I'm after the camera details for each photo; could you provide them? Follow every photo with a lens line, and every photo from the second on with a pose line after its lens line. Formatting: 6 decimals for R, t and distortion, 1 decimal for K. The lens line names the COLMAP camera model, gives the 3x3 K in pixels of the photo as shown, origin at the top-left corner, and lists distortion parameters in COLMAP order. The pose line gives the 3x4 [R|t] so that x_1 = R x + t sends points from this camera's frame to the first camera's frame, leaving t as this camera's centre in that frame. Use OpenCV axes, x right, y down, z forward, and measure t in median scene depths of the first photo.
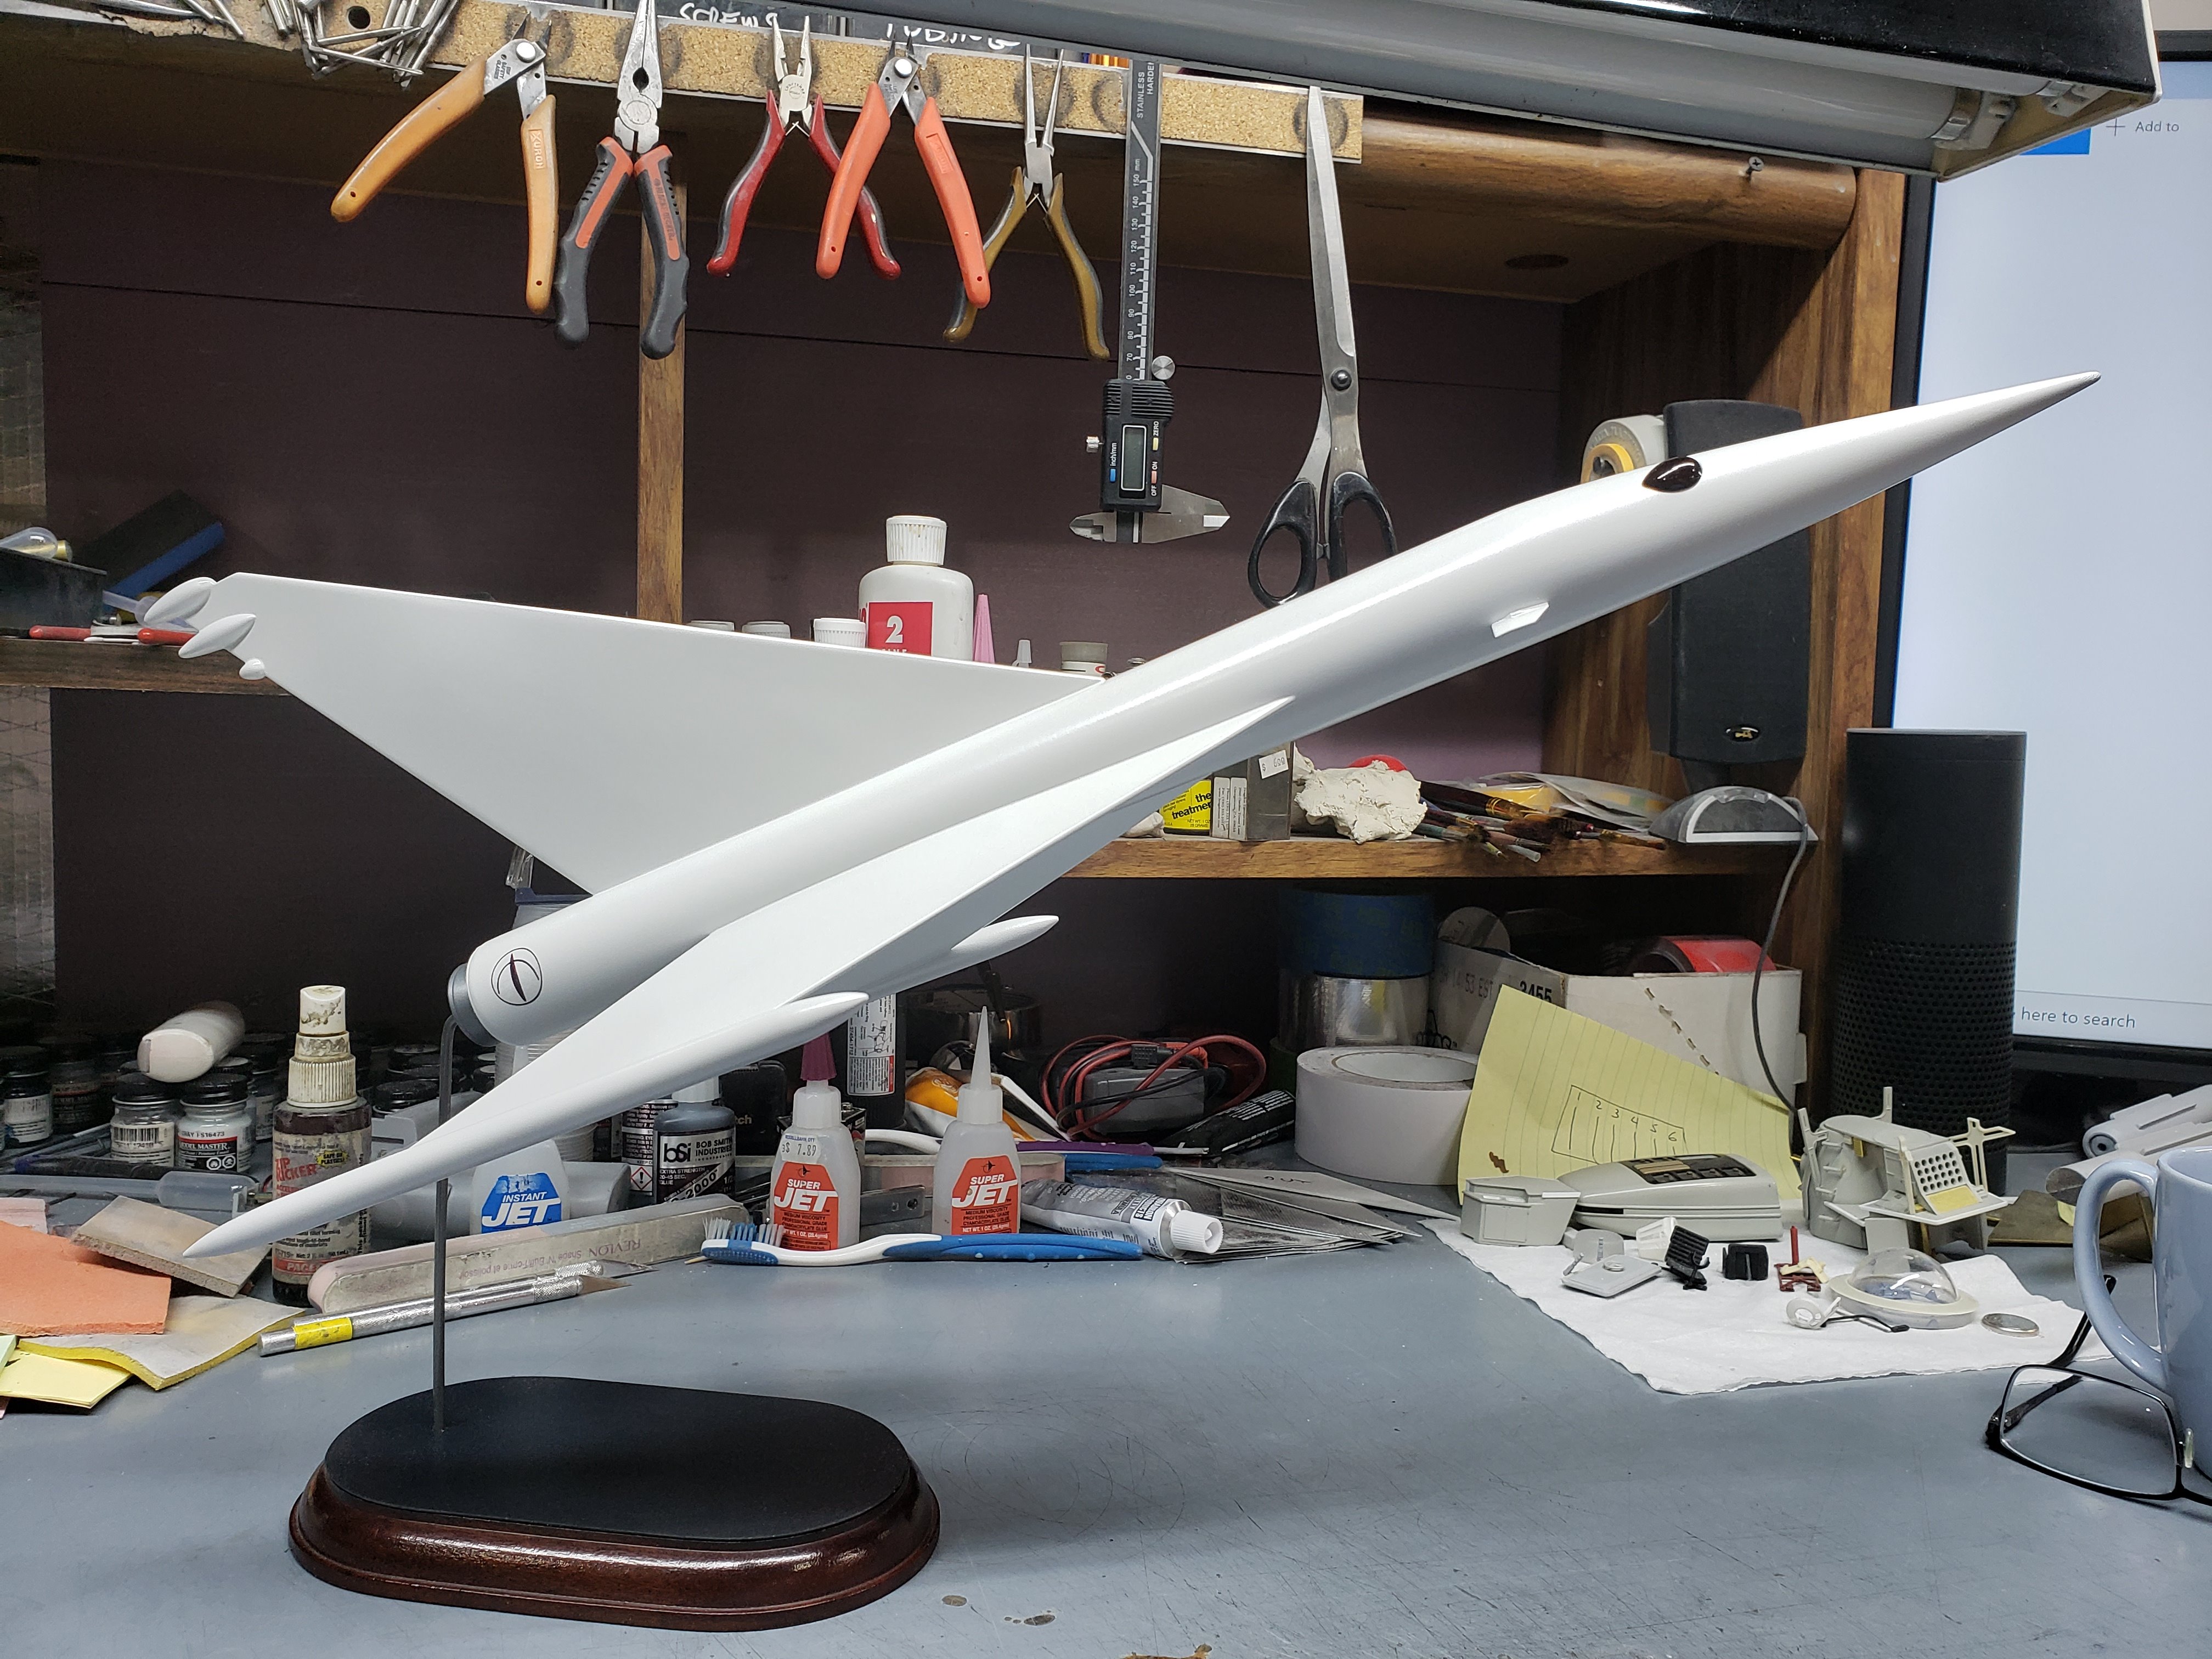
lens RADIAL K [[1708.7, 0, 1117.6], [0, 1708.7, 833.5], [0, 0, 1]] dist [-0.013909, 0.001704]
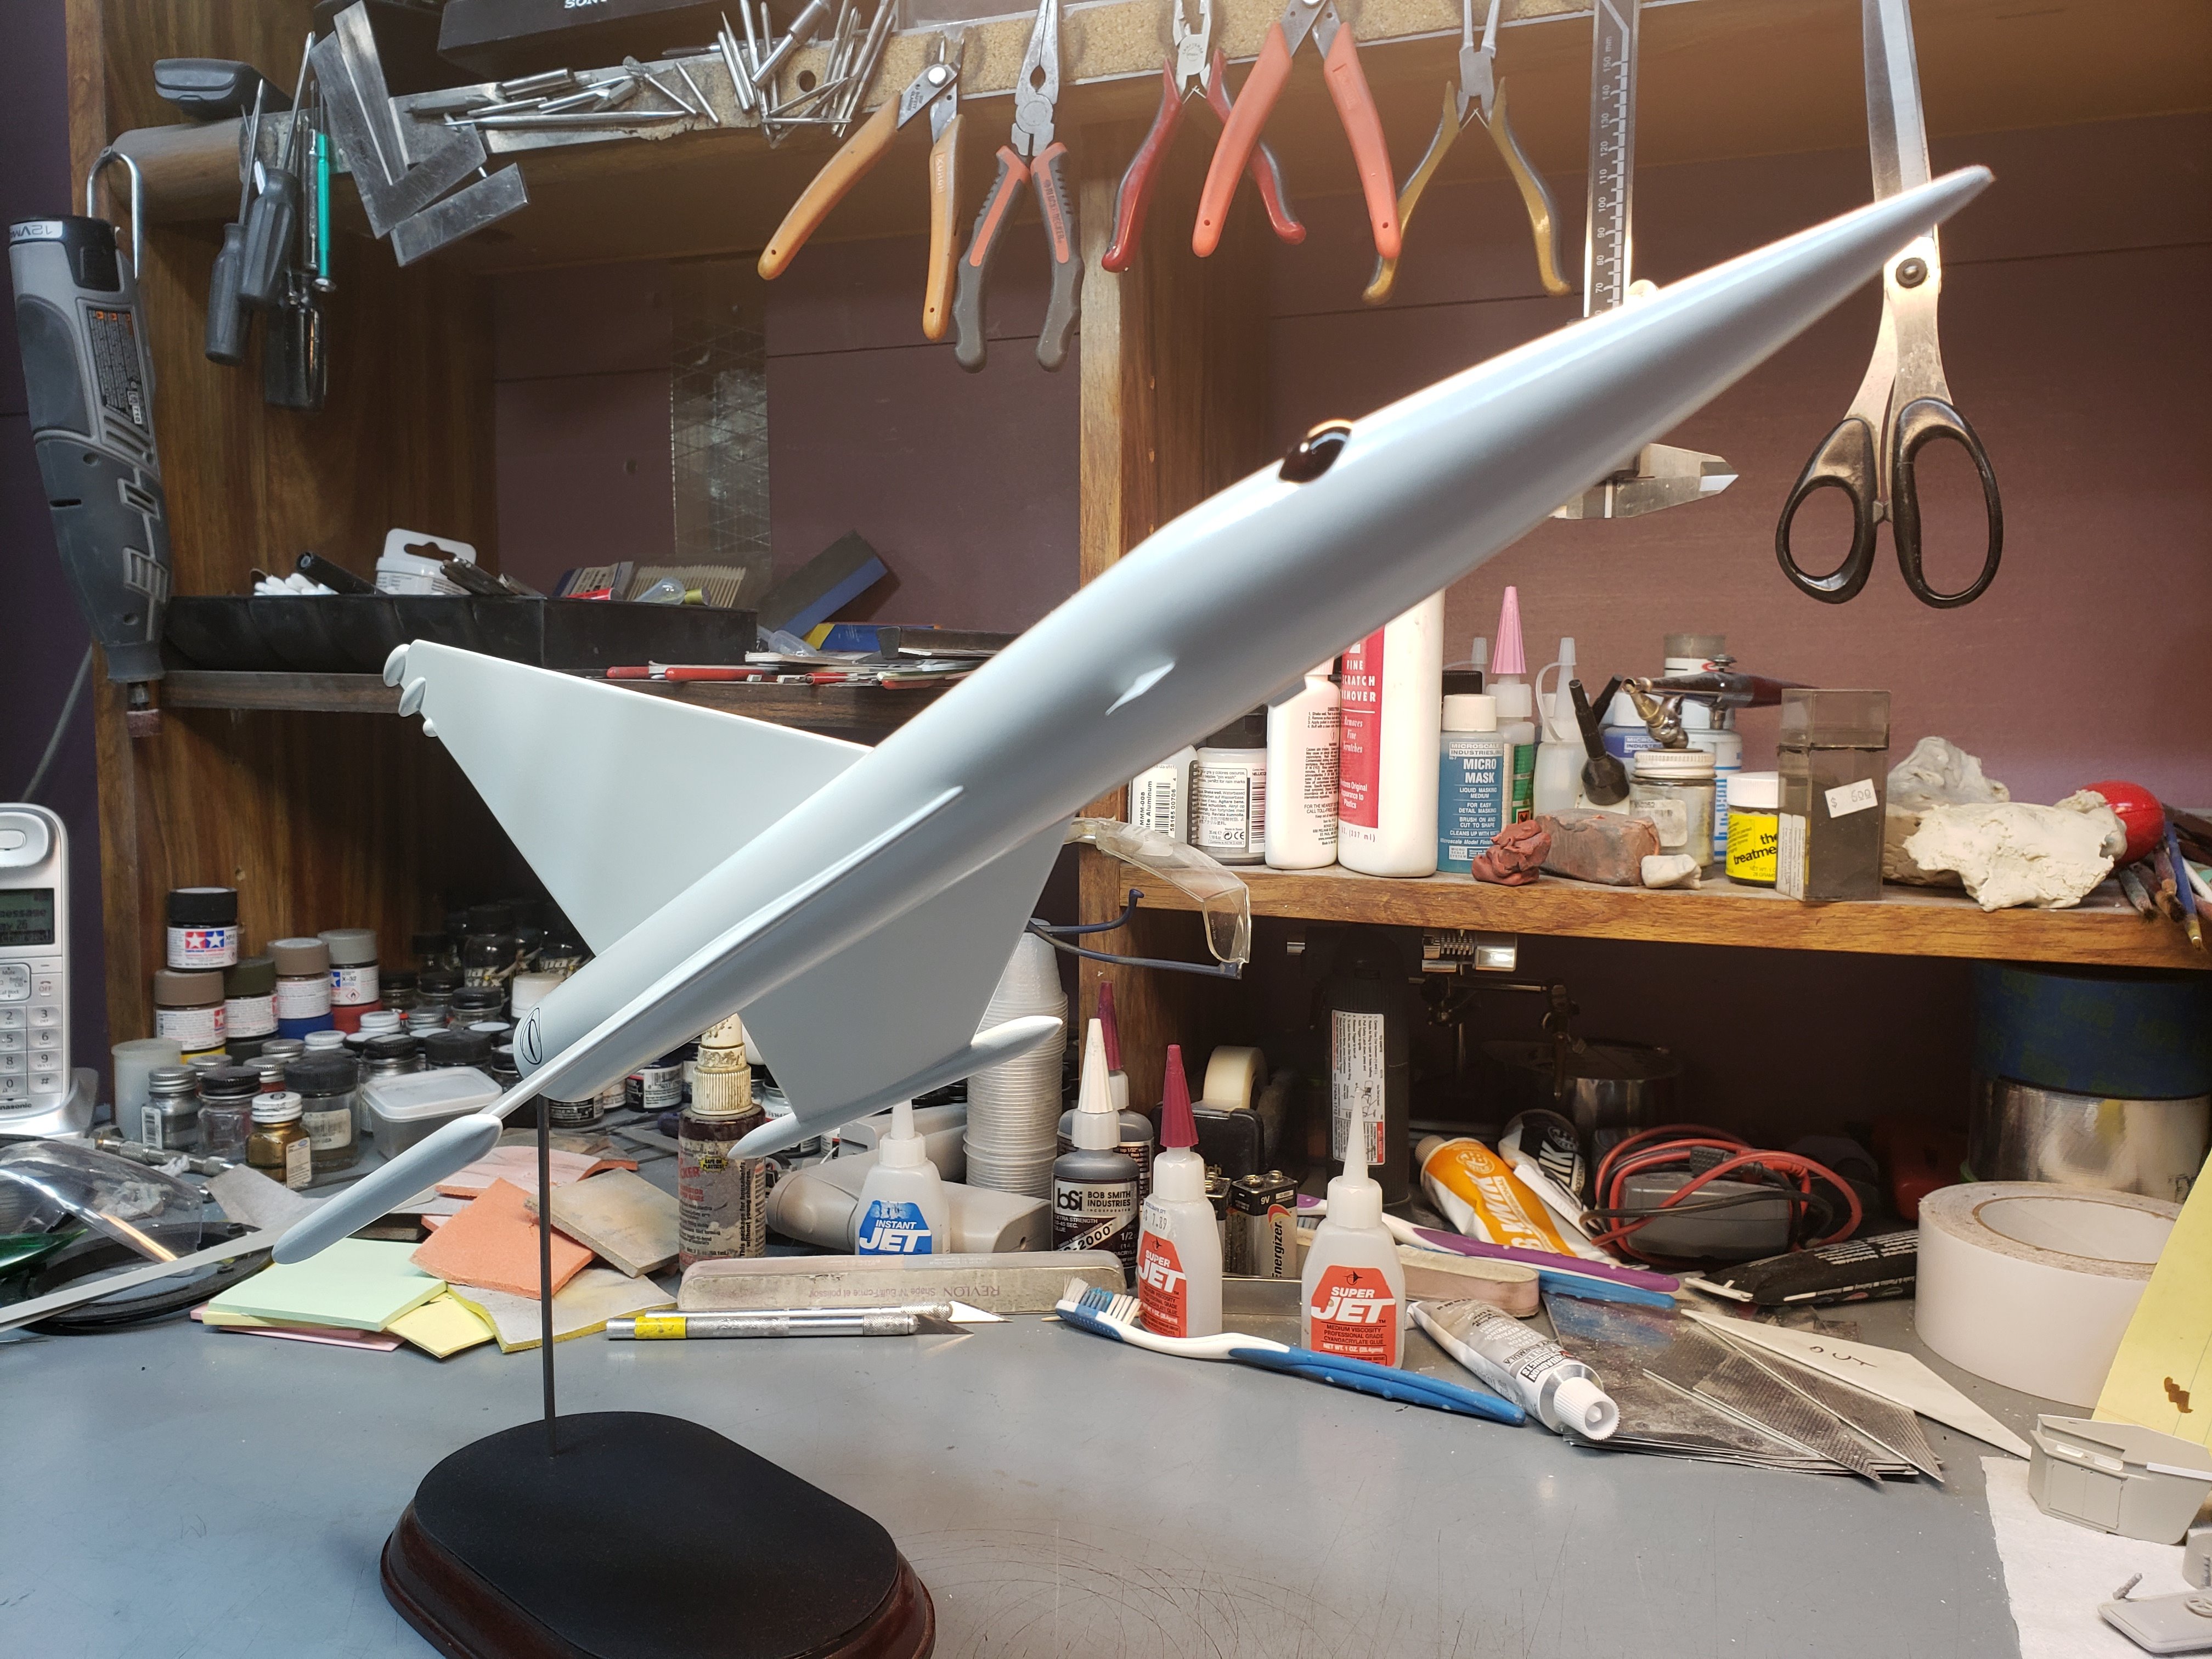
lens RADIAL K [[1708.7, 0, 1103.7], [0, 1708.7, 824.3], [0, 0, 1]] dist [-0.013909, 0.001704]
pose [[0.809743, 0.031137, -0.585958, 0.319485], [-0.024910, 0.999515, 0.018690, -0.043070], [0.586256, -0.000538, 0.810126, 0.243904]]
